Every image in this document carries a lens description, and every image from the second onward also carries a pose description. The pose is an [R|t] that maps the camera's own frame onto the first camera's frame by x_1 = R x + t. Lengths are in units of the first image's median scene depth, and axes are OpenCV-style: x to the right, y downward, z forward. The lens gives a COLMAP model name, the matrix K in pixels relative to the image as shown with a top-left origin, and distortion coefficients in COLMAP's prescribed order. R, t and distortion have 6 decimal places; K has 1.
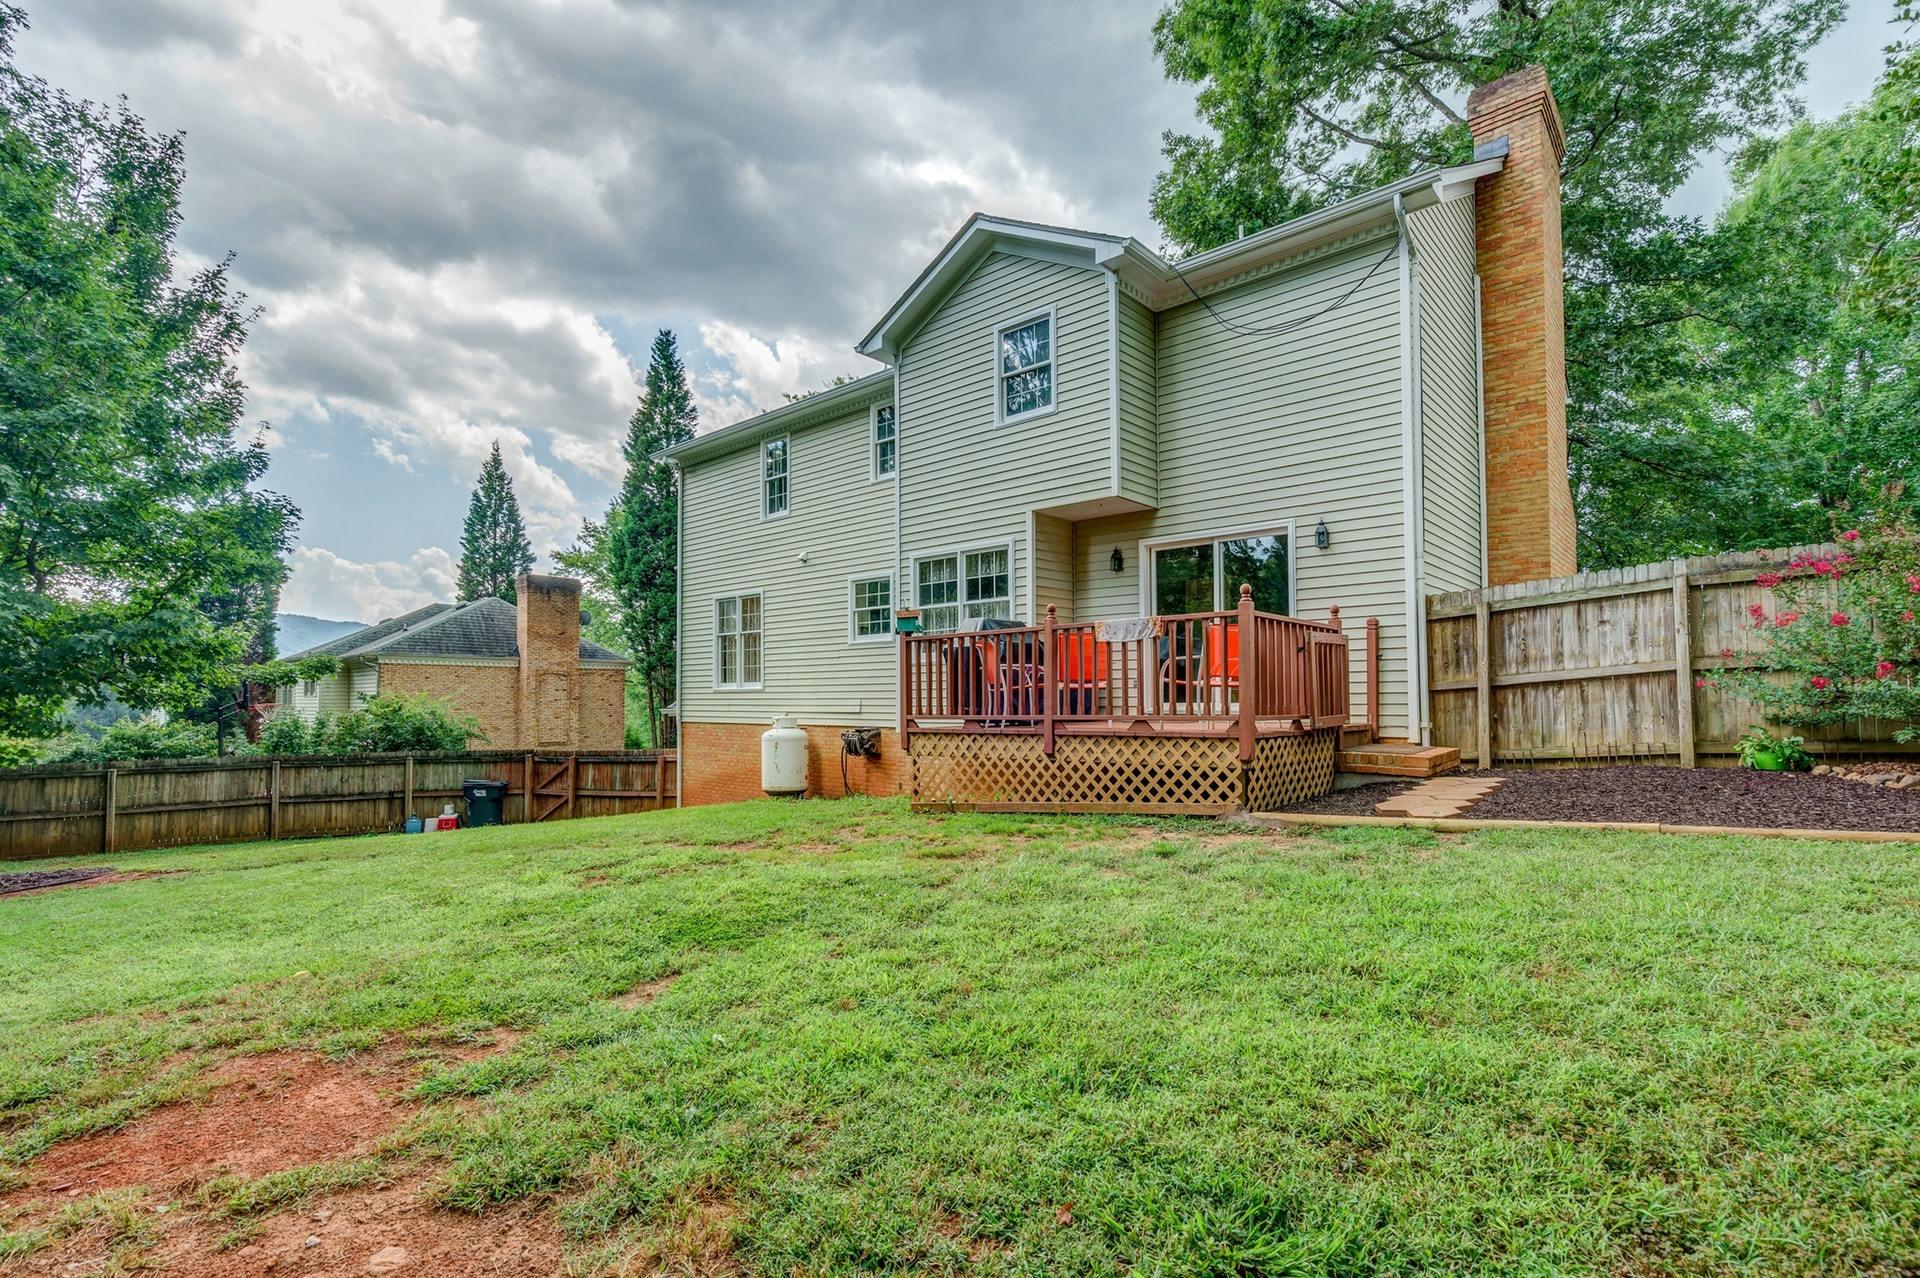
lens RADIAL K [[891.0, 0, 959.5], [0, 891.0, 659.0], [0, 0, 1]] dist [-0.009563, 0.000828]
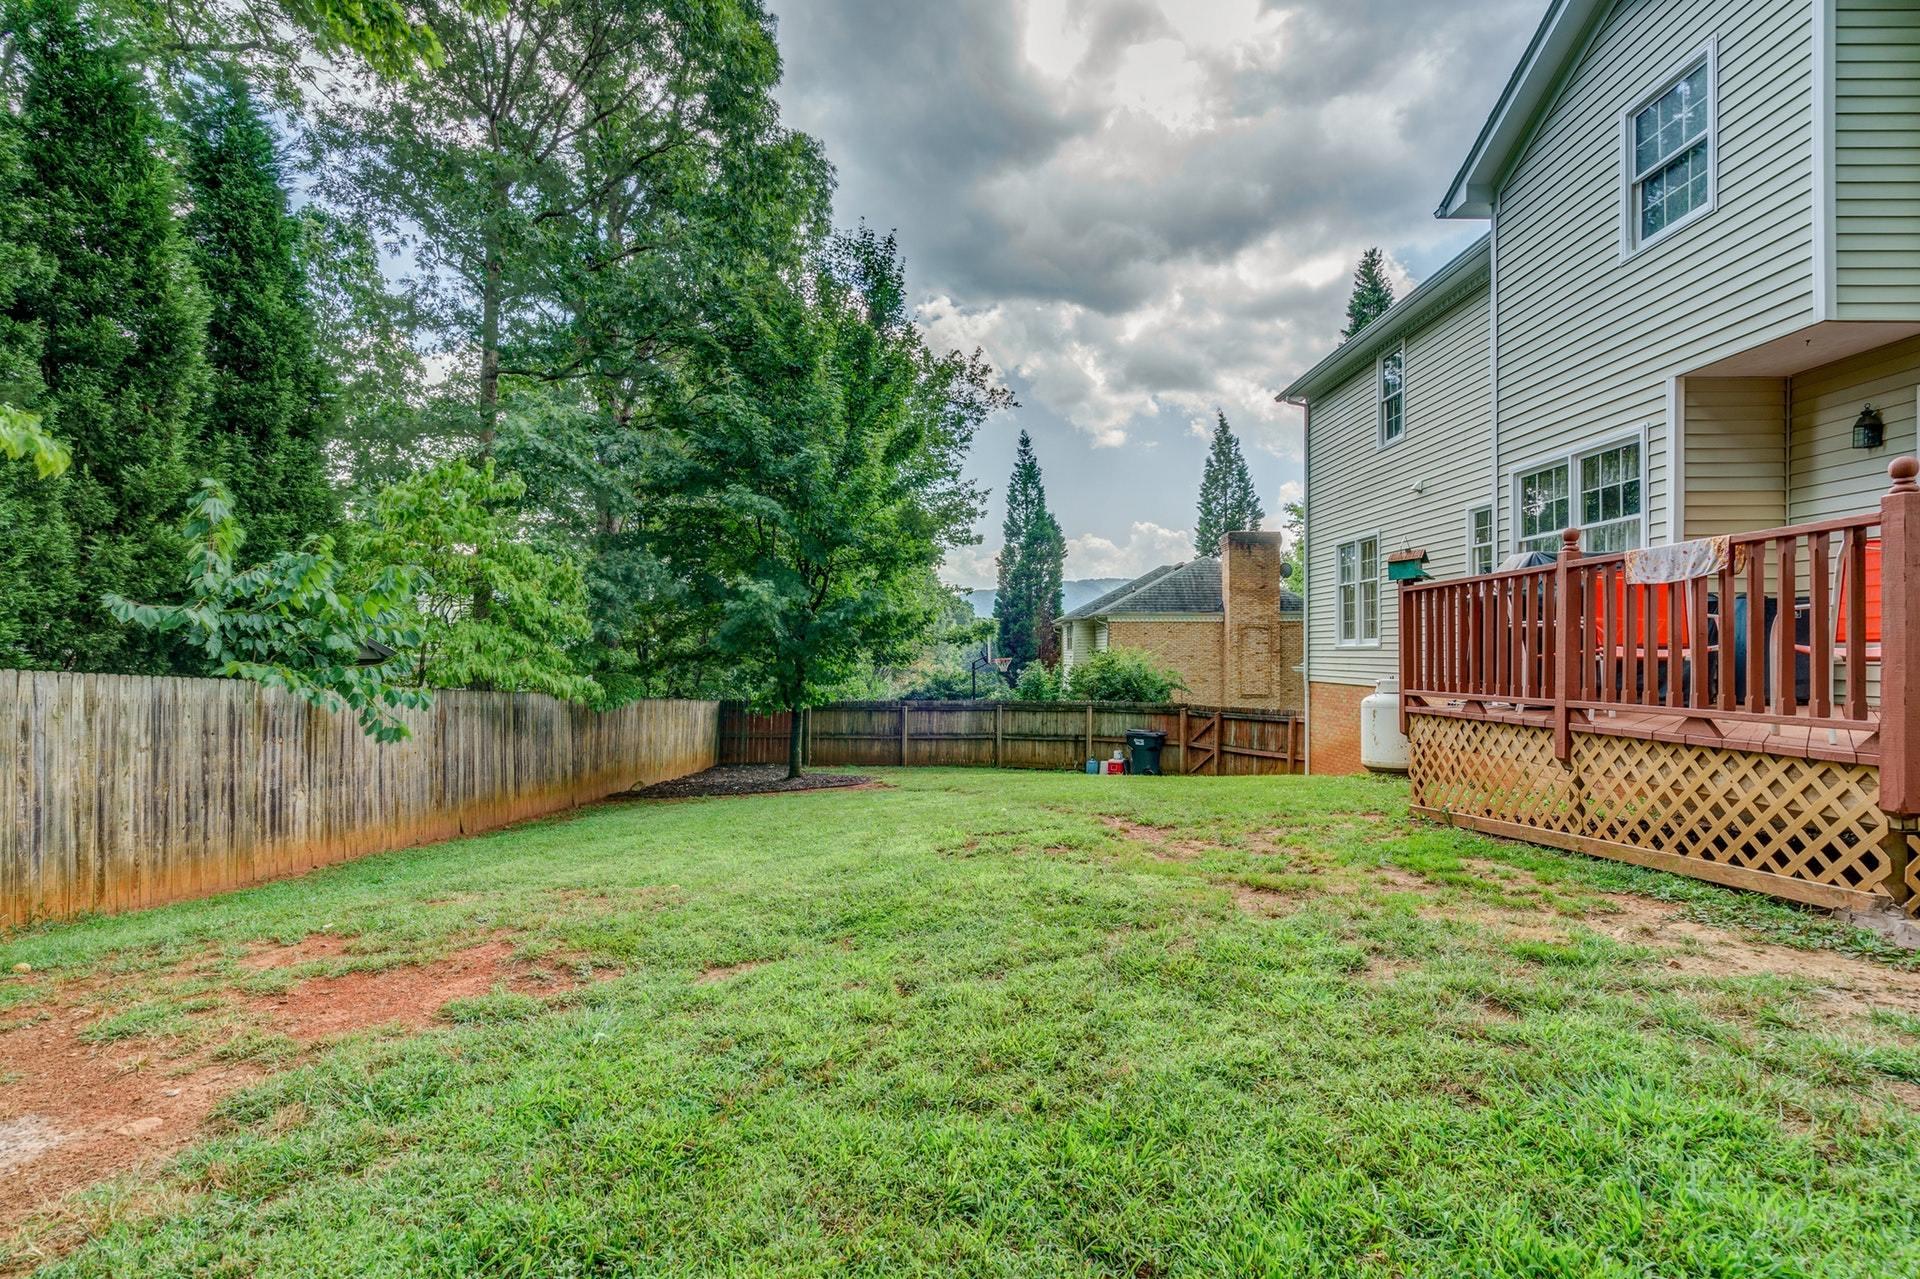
lens RADIAL K [[895.7, 0, 960.0], [0, 895.7, 639.5], [0, 0, 1]] dist [-0.003122, 0.001184]
pose [[0.679989, -0.010645, -0.733145, 0.187148], [0.036968, 0.999121, 0.019781, -0.006843], [0.732290, -0.040554, 0.679785, 0.156802]]
